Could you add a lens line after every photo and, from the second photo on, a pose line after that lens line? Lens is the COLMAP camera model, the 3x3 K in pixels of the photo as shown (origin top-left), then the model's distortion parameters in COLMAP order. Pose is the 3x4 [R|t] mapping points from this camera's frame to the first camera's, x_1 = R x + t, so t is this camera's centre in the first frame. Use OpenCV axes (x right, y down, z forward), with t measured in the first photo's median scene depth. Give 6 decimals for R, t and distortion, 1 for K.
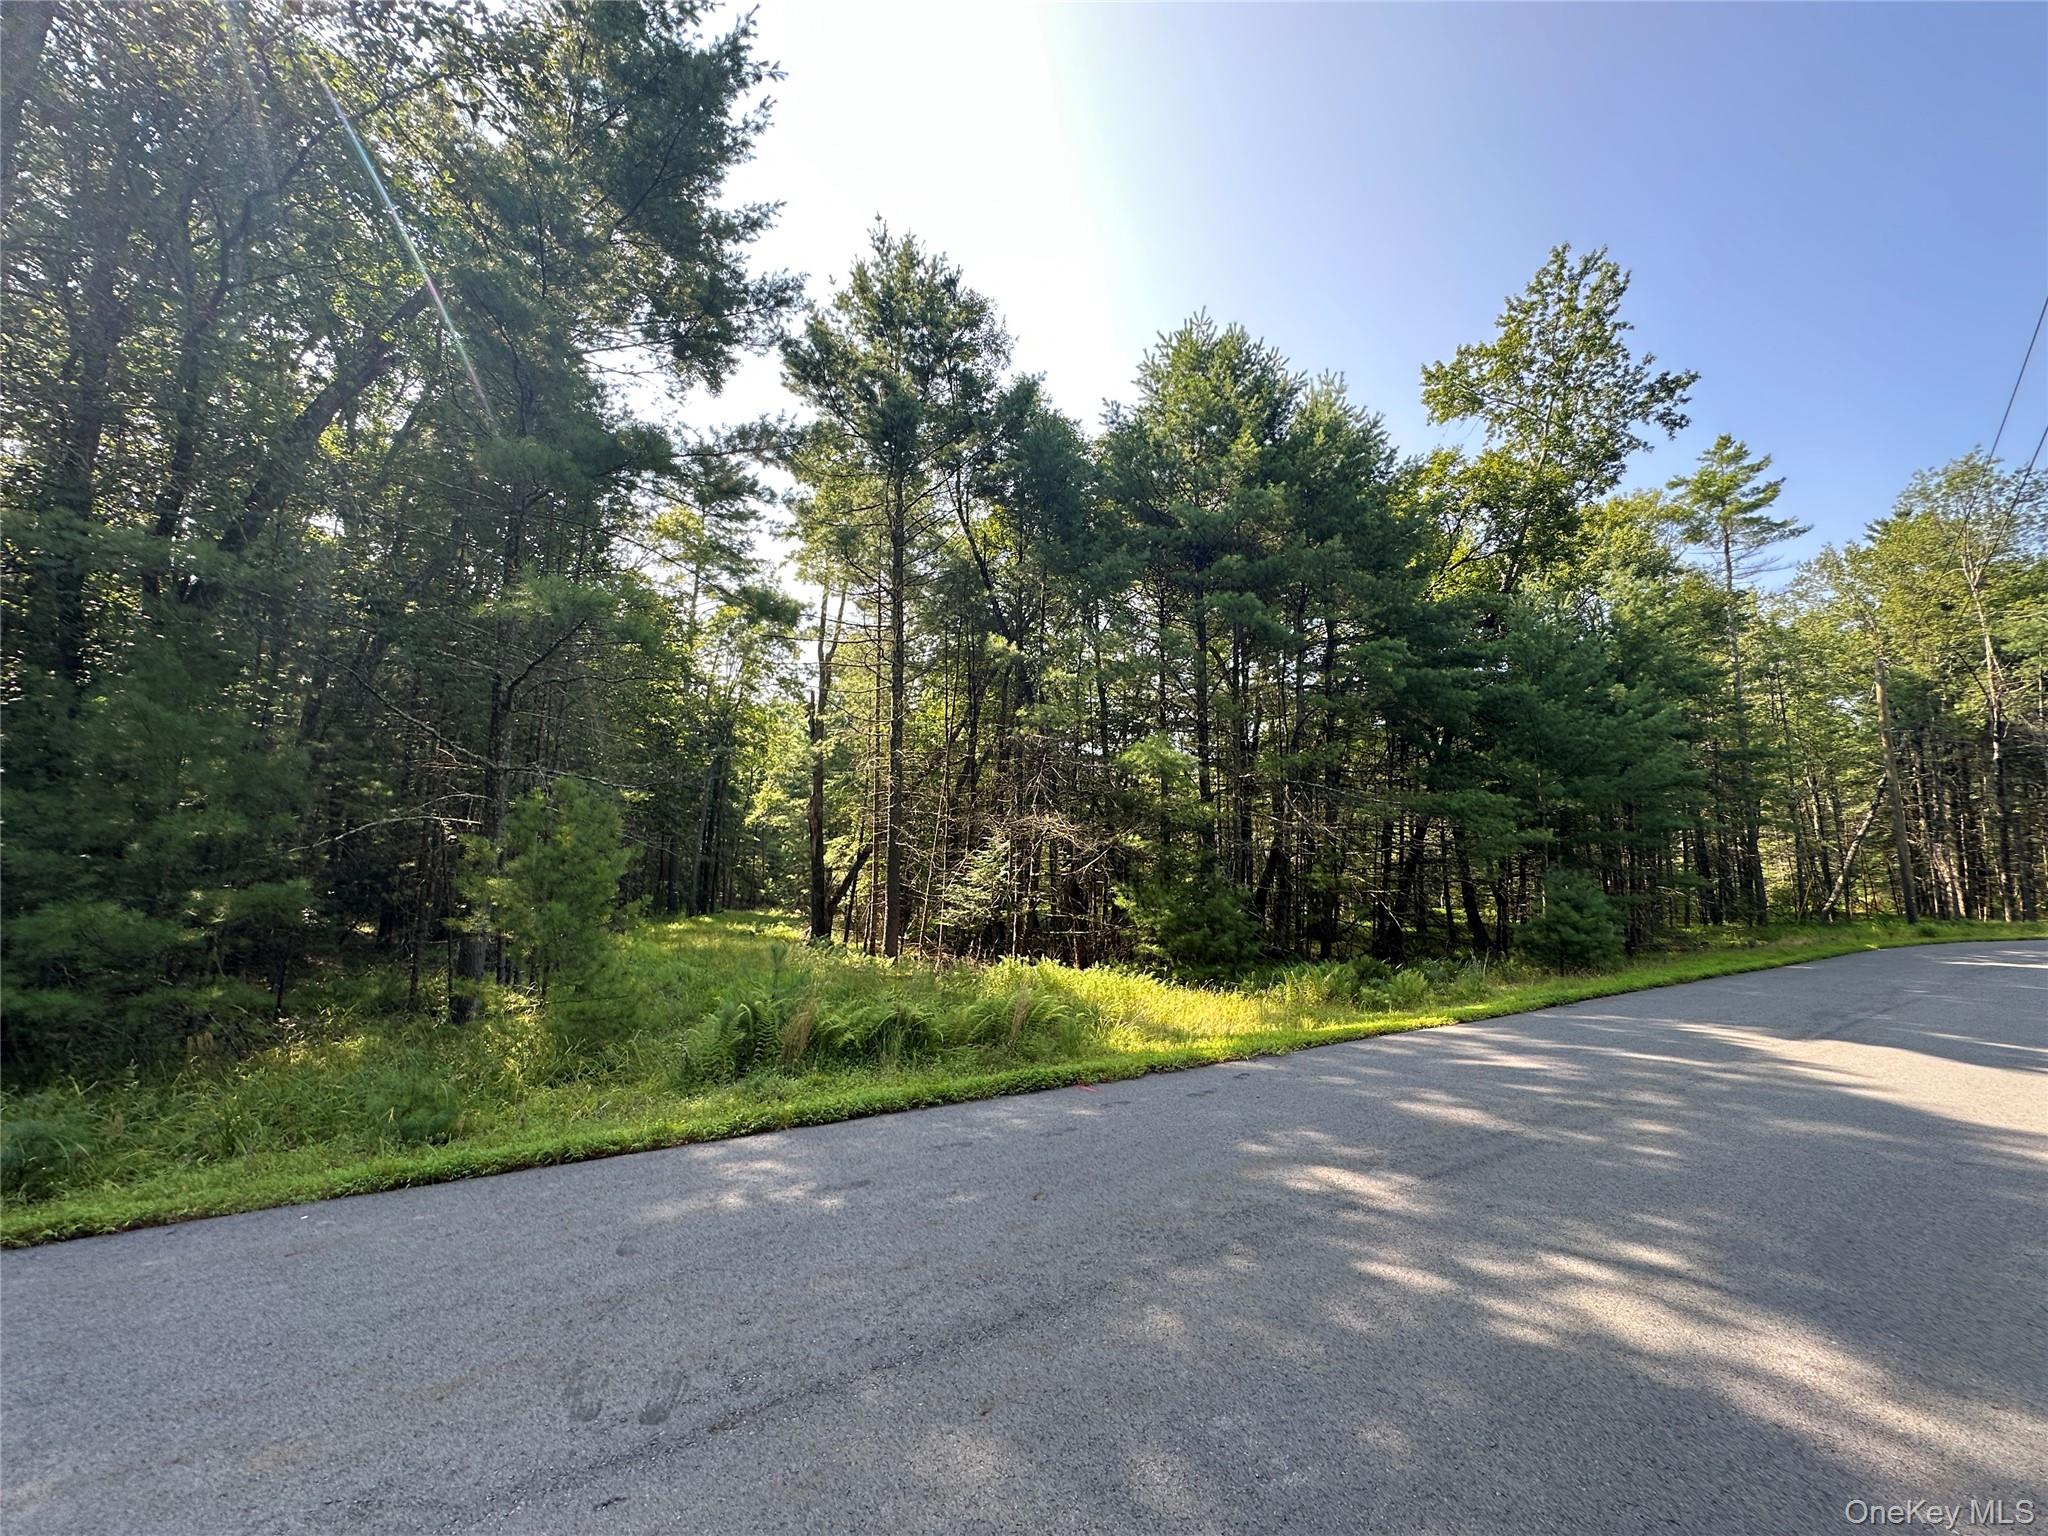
lens RADIAL K [[814.7, 0, 1024.2], [0, 814.7, 766.5], [0, 0, 1]] dist [-0.000910, -0.000389]
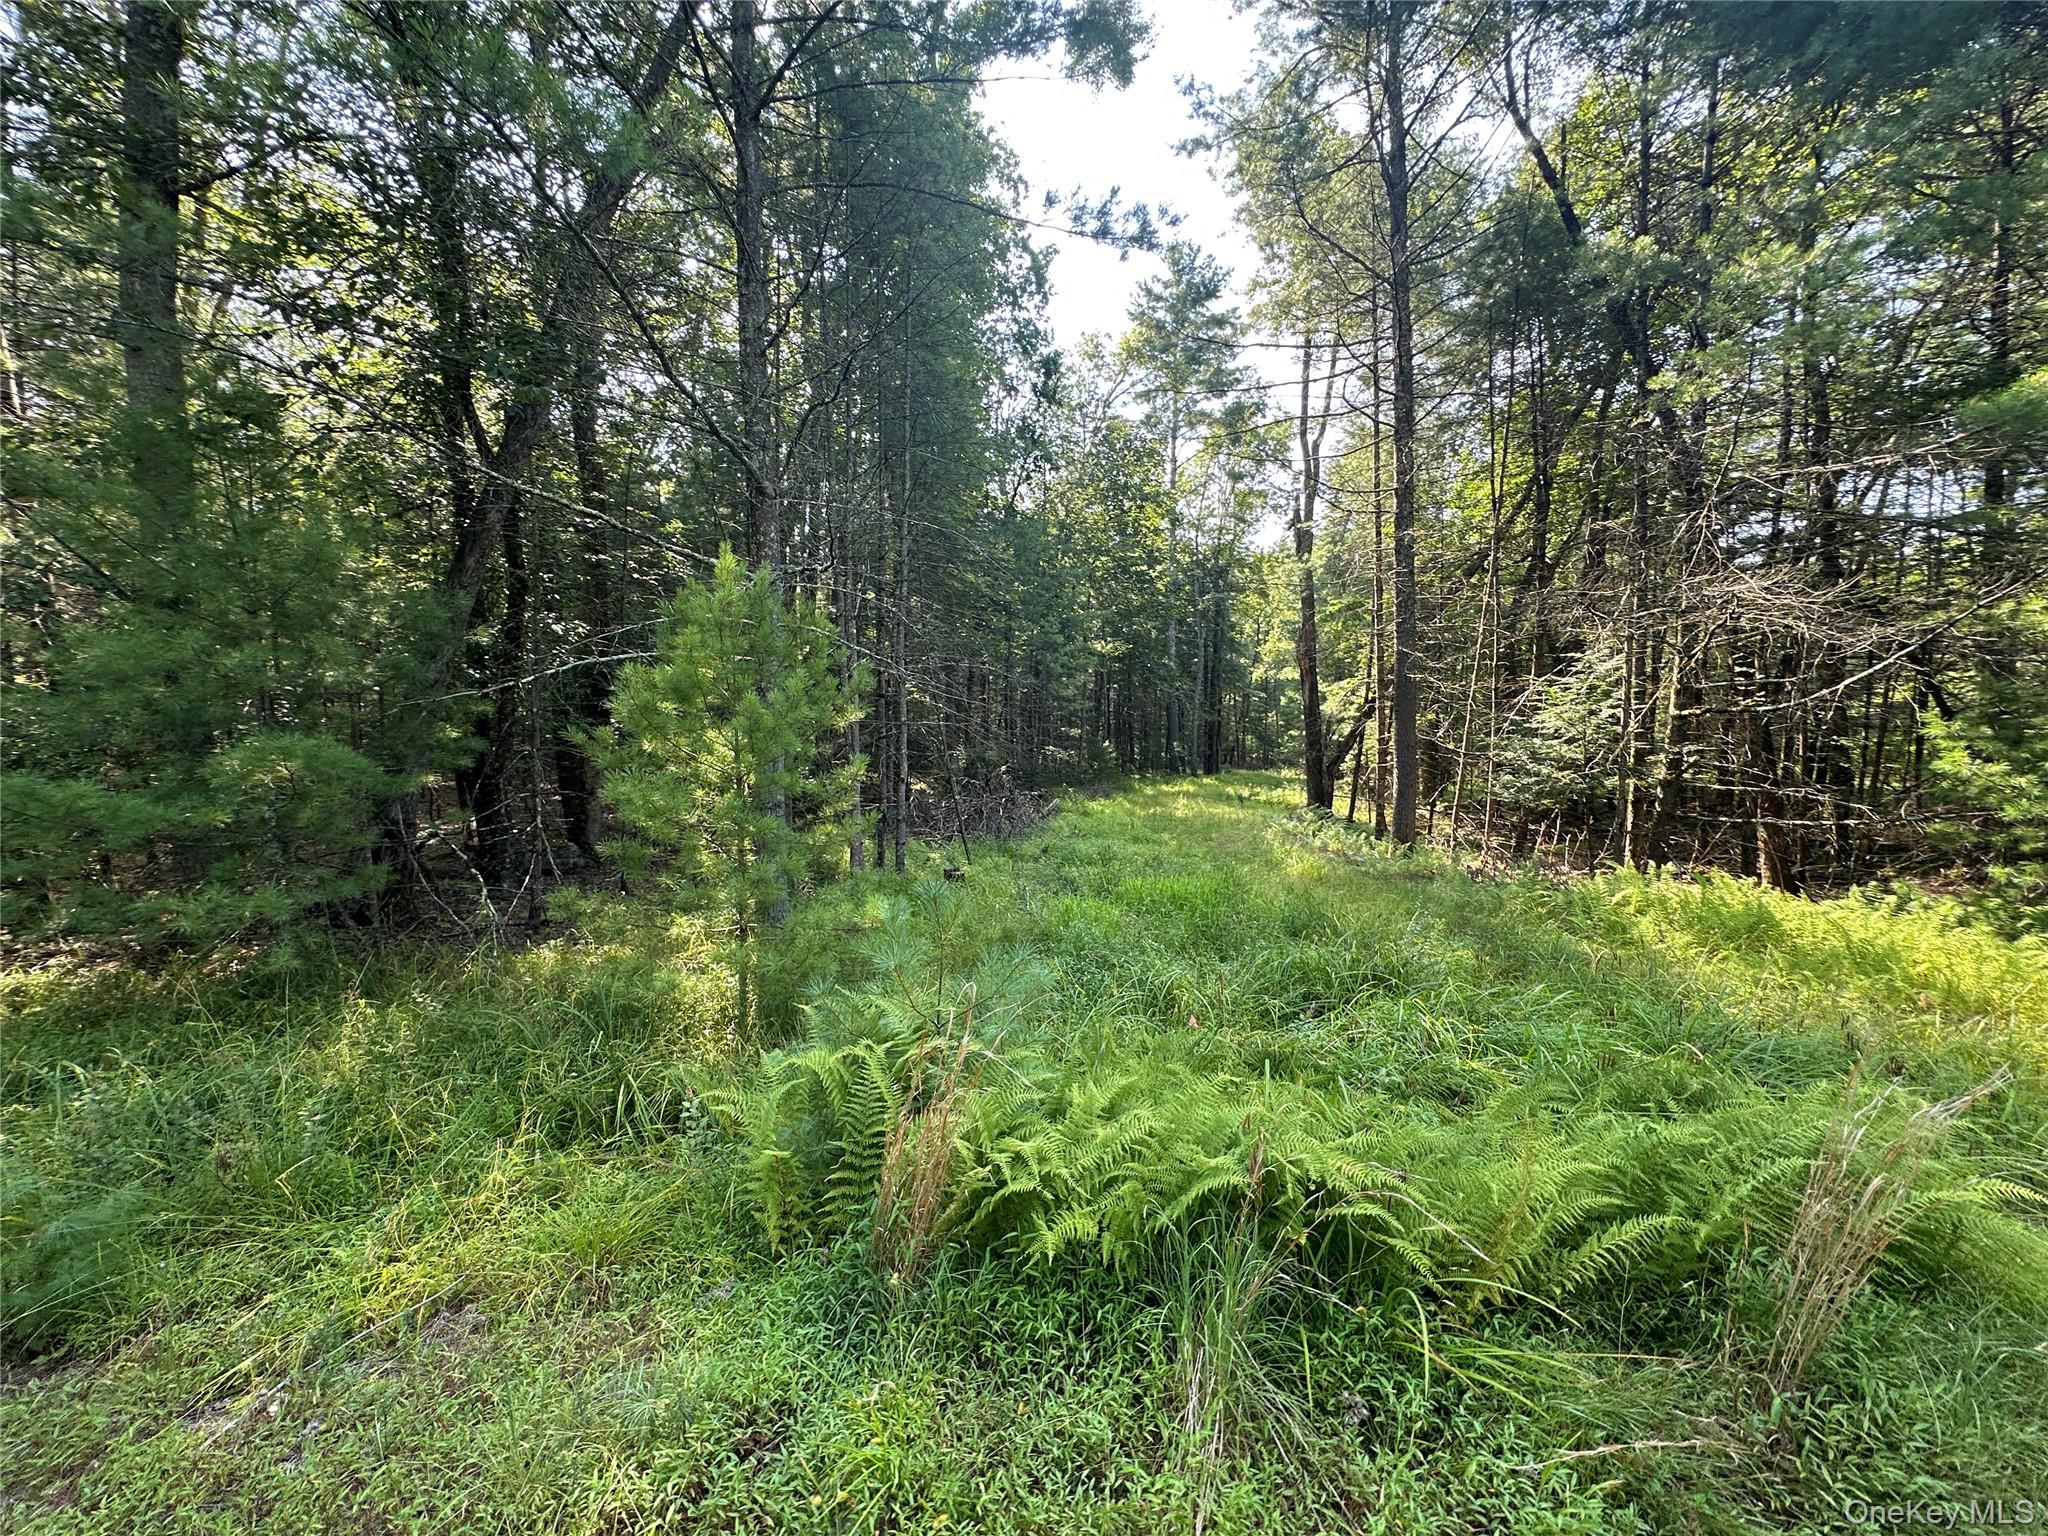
lens RADIAL K [[814.7, 0, 1024.2], [0, 814.7, 766.5], [0, 0, 1]] dist [-0.000910, -0.000389]
pose [[0.810060, 0.002359, -0.586342, -0.016476], [0.097909, 0.985408, 0.139230, 0.034656], [0.578115, -0.170193, 0.798009, 0.214325]]
